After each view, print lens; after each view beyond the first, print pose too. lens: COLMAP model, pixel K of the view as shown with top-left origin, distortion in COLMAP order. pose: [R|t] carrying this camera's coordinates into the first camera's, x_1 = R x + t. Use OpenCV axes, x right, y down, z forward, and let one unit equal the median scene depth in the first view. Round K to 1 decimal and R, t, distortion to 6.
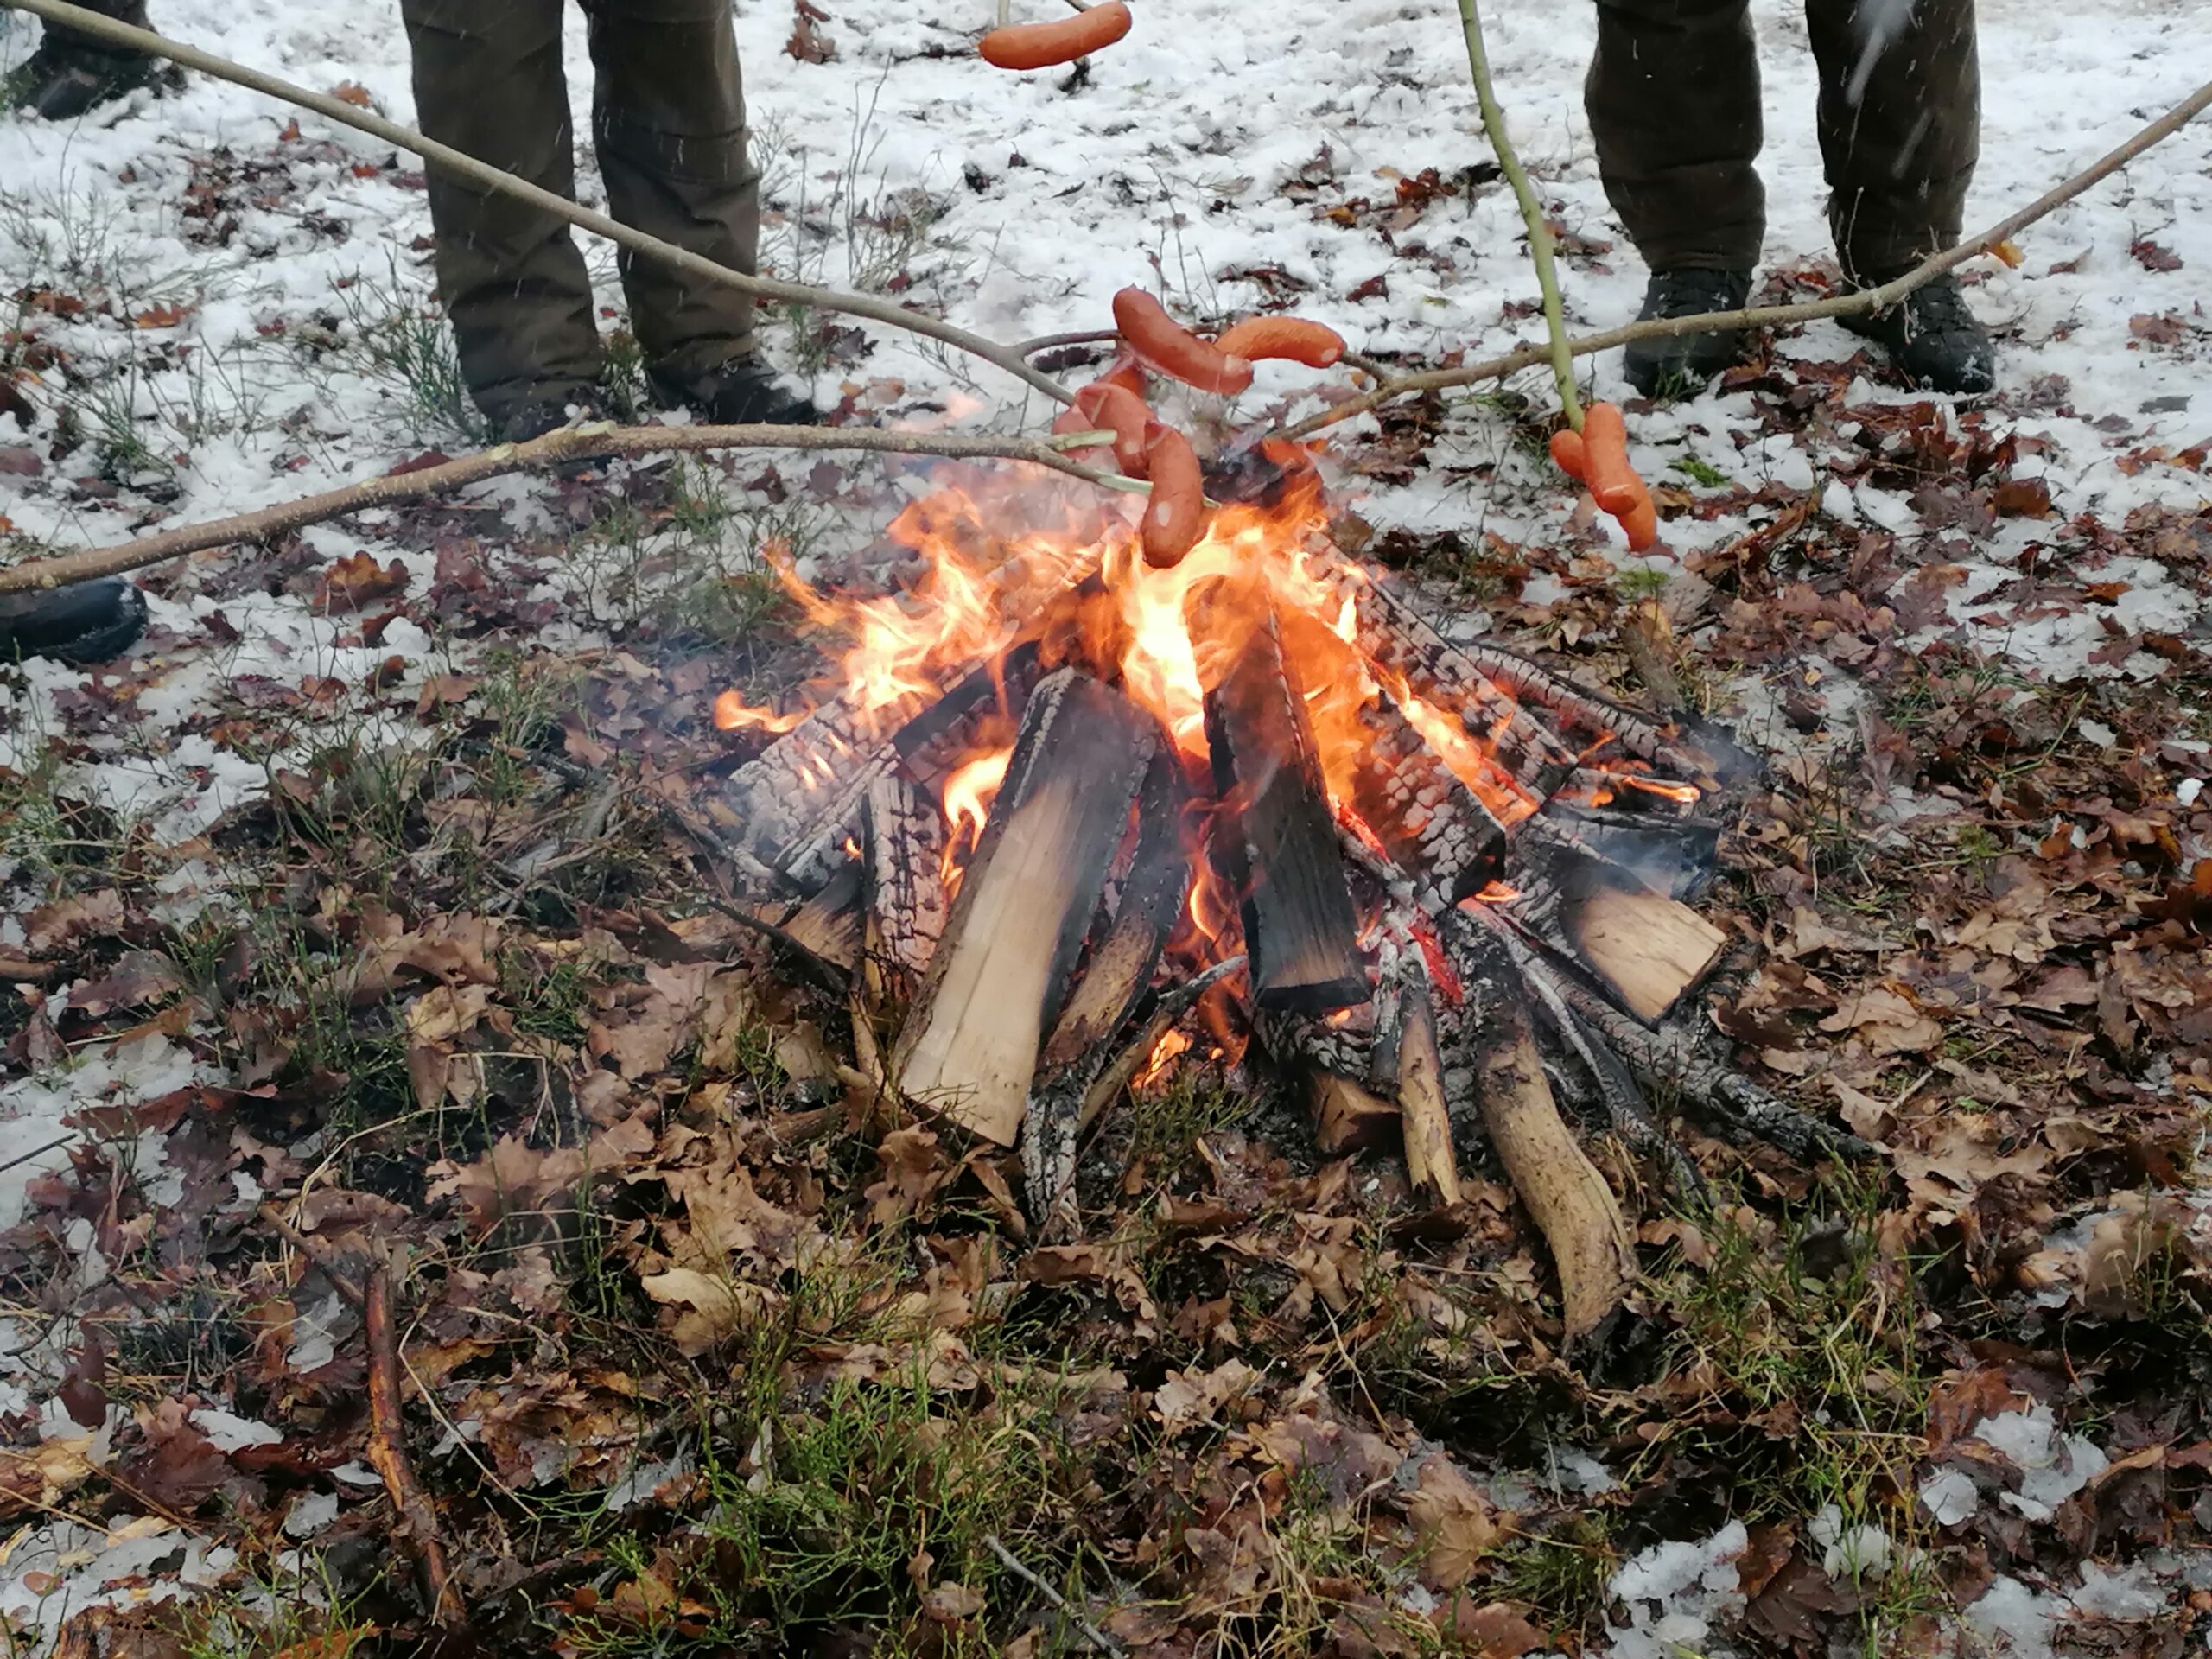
lens RADIAL K [[3507.5, 0, 1106.0], [0, 3507.5, 829.5], [0, 0, 1]] dist [0.114975, -0.173397]
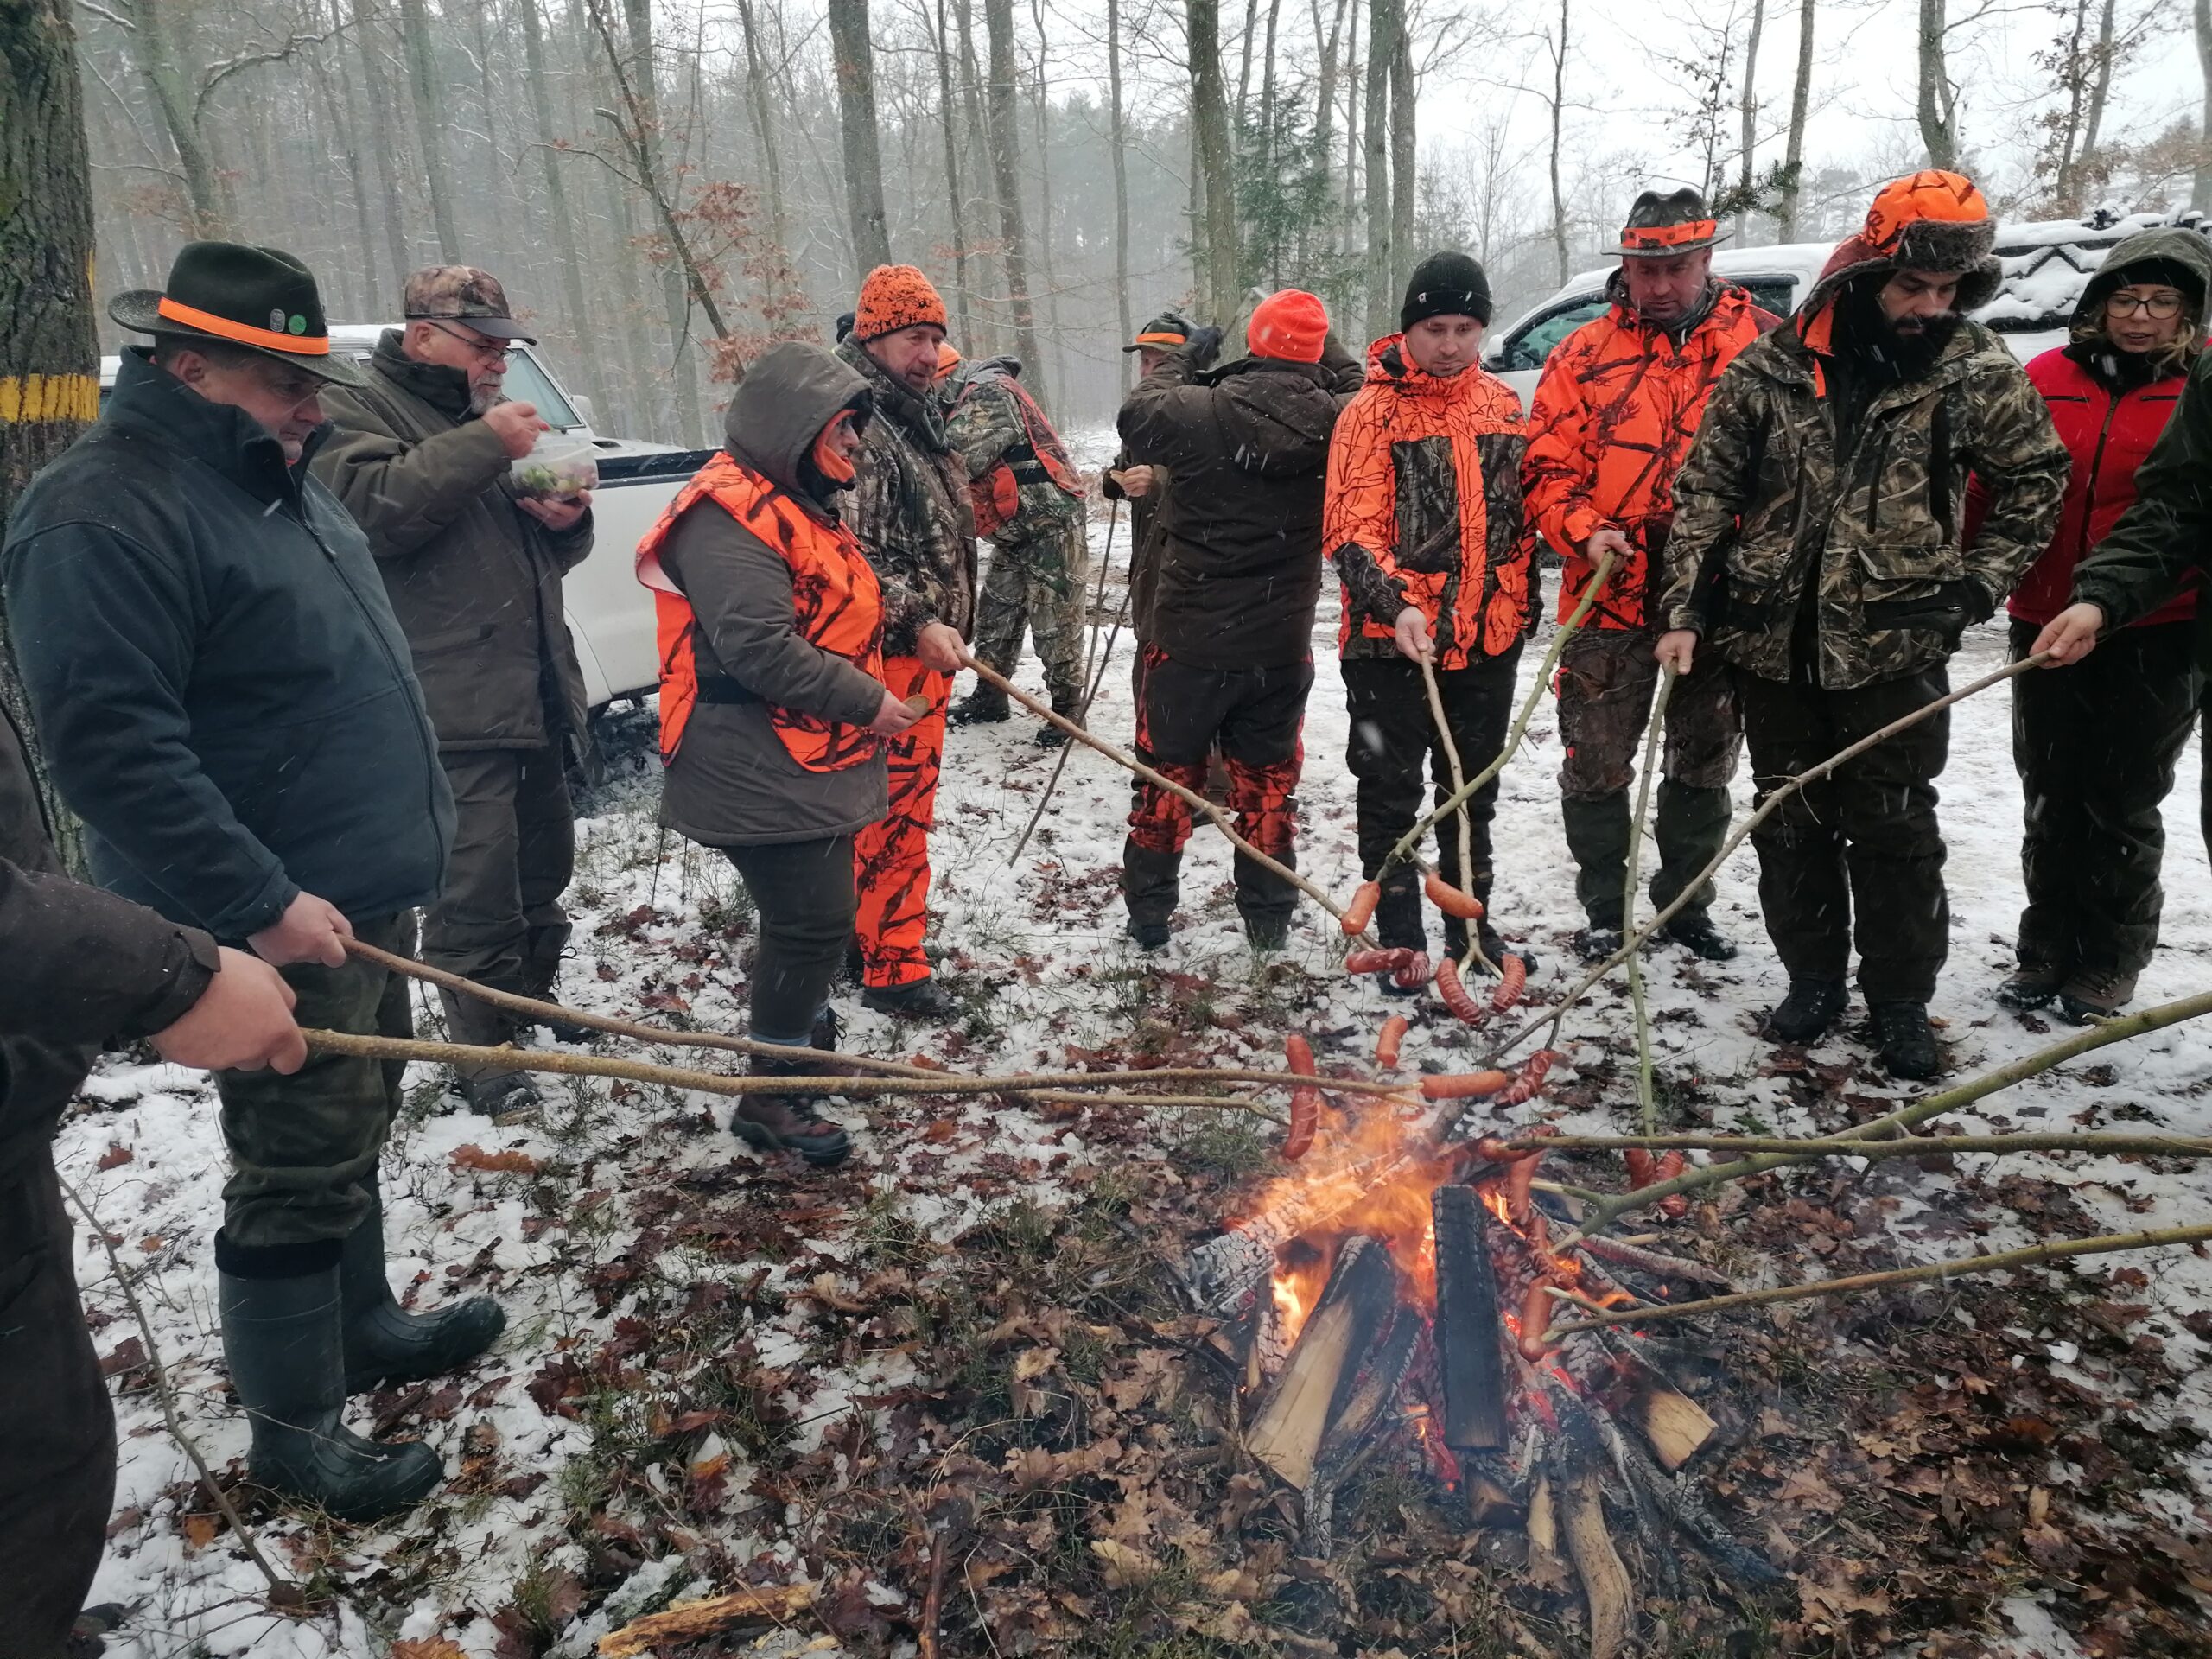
lens RADIAL K [[1660.7, 0, 1106.0], [0, 1660.7, 829.5], [0, 0, 1]] dist [0.127337, -0.153257]
pose [[0.964724, 0.063624, -0.255461, 0.077151], [-0.110592, 0.978528, -0.173932, -0.082780], [0.238910, 0.196048, 0.951045, 0.033243]]
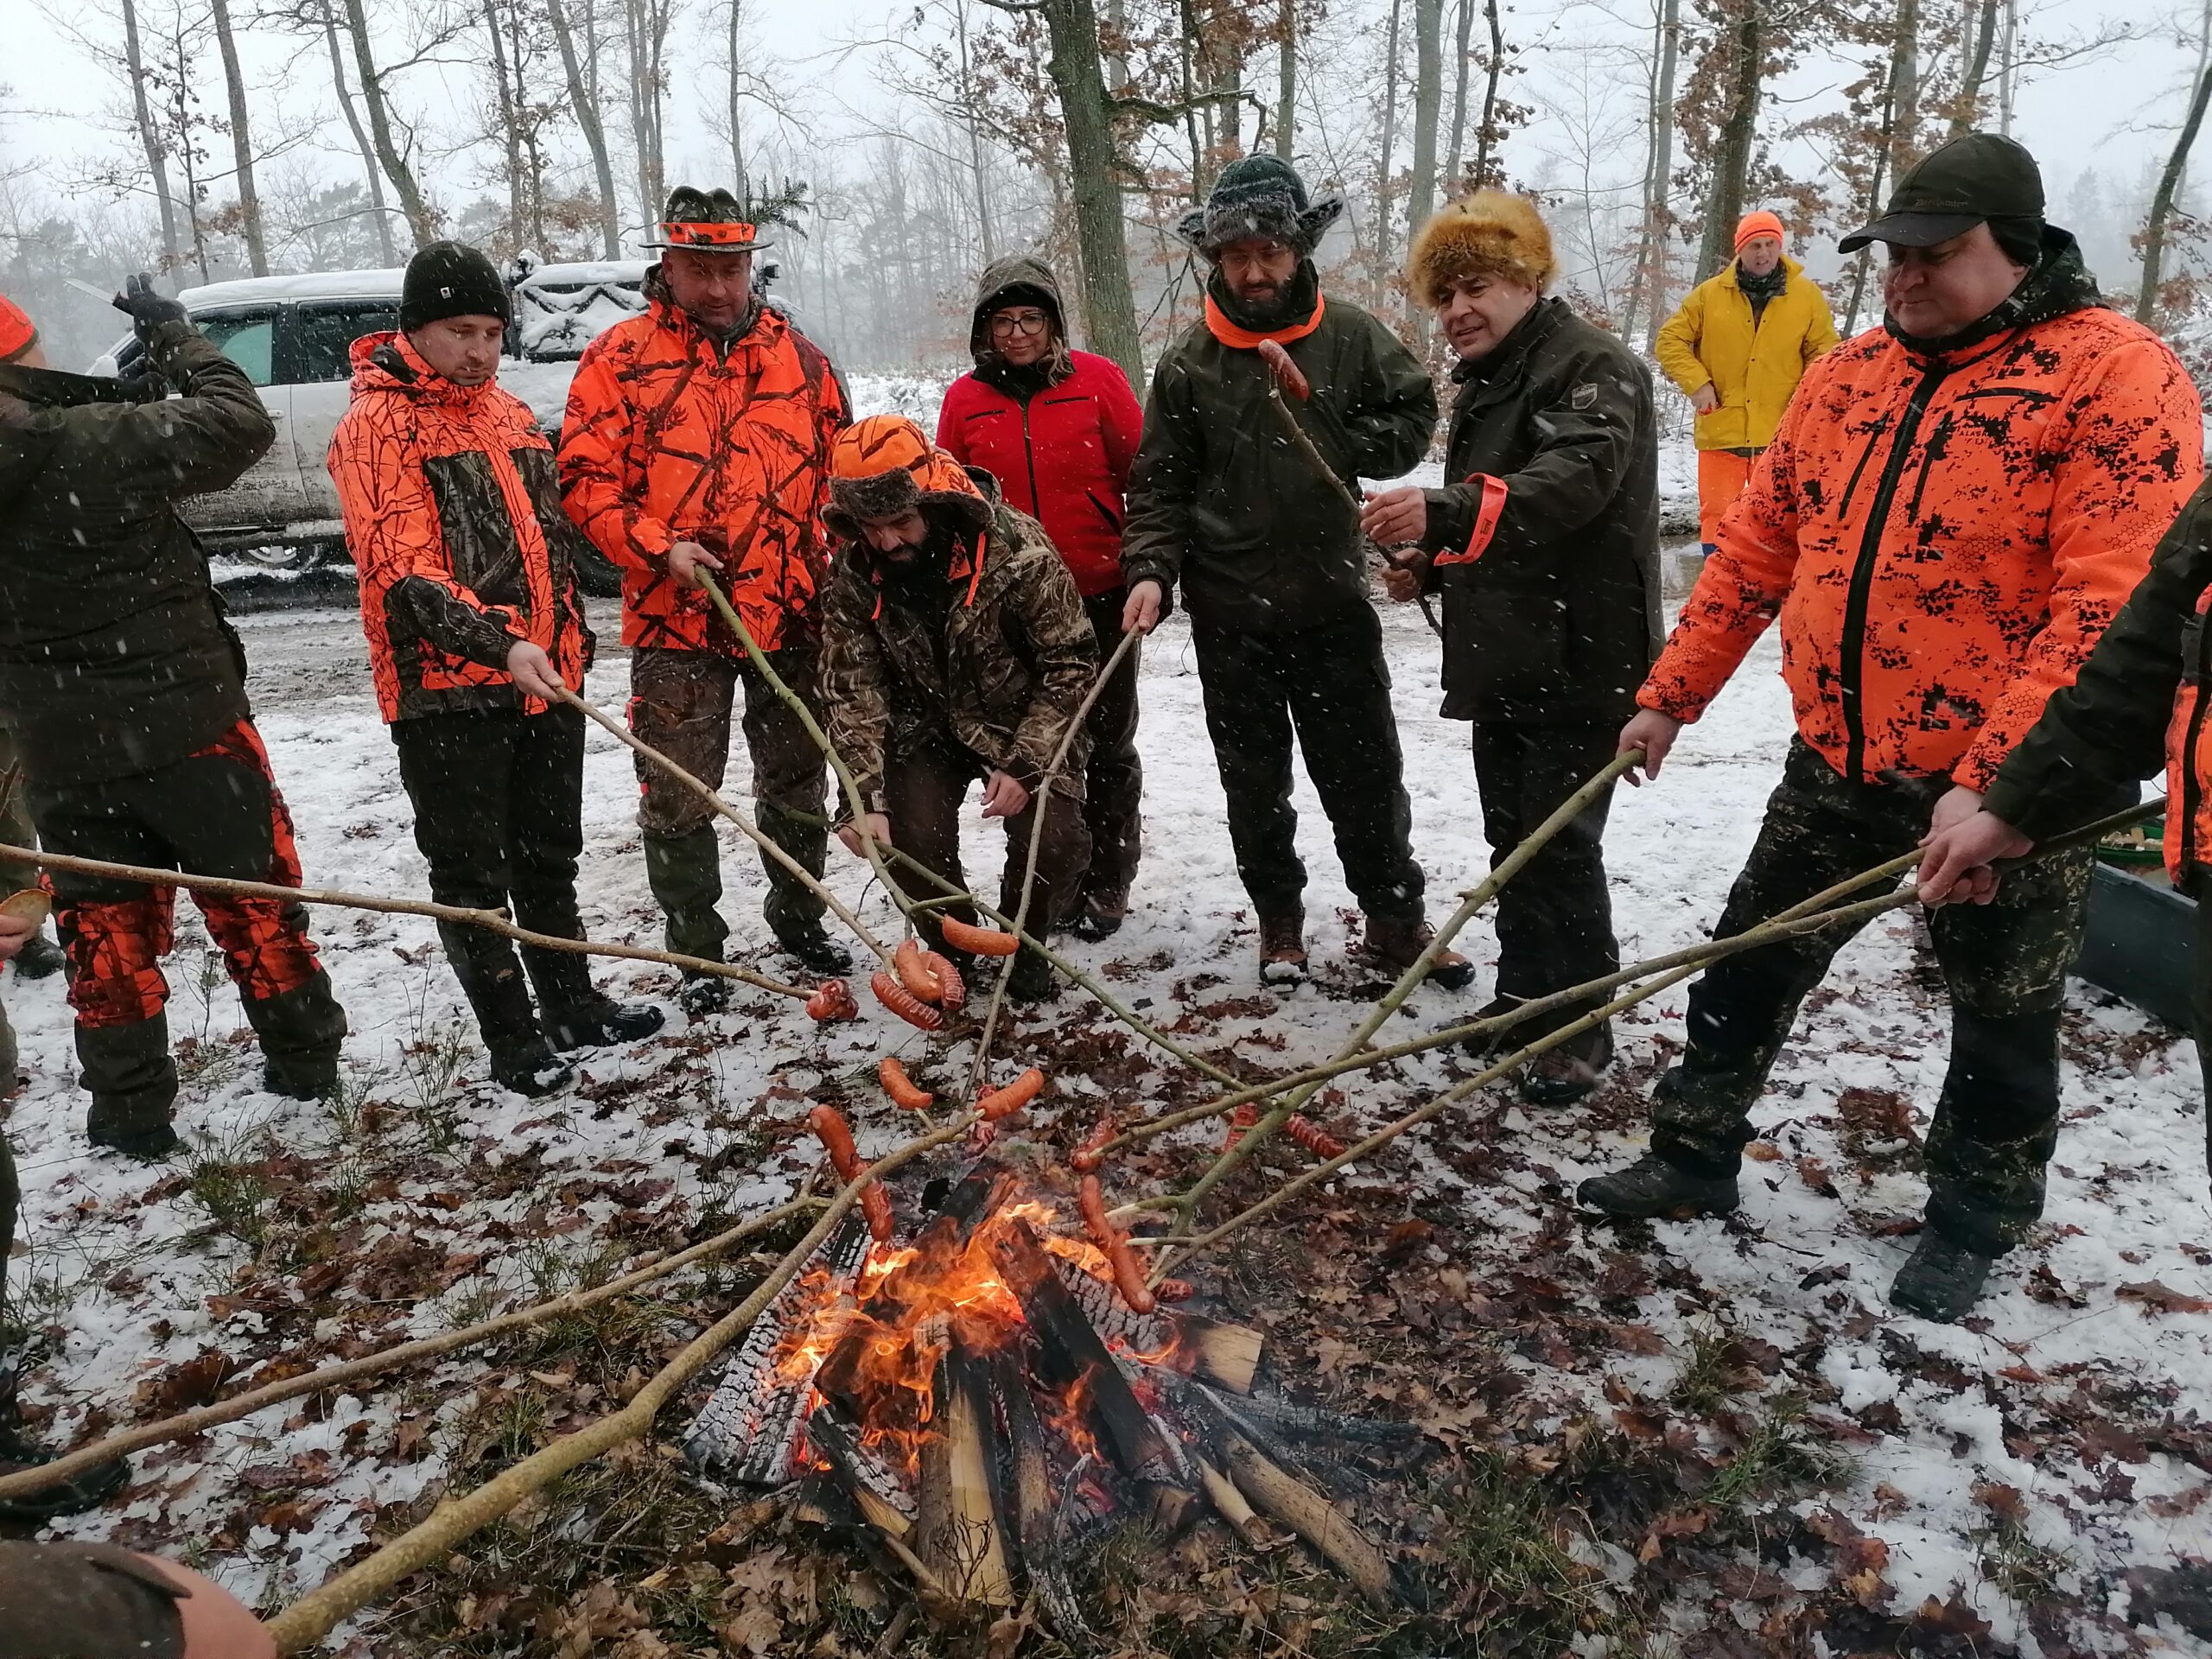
lens RADIAL K [[1660.7, 0, 1106.0], [0, 1660.7, 829.5], [0, 0, 1]] dist [0.127337, -0.153257]
pose [[0.835000, -0.159236, 0.526705, -0.344317], [0.263204, 0.956186, -0.128185, -0.141570], [-0.483217, 0.245666, 0.840327, 0.191373]]
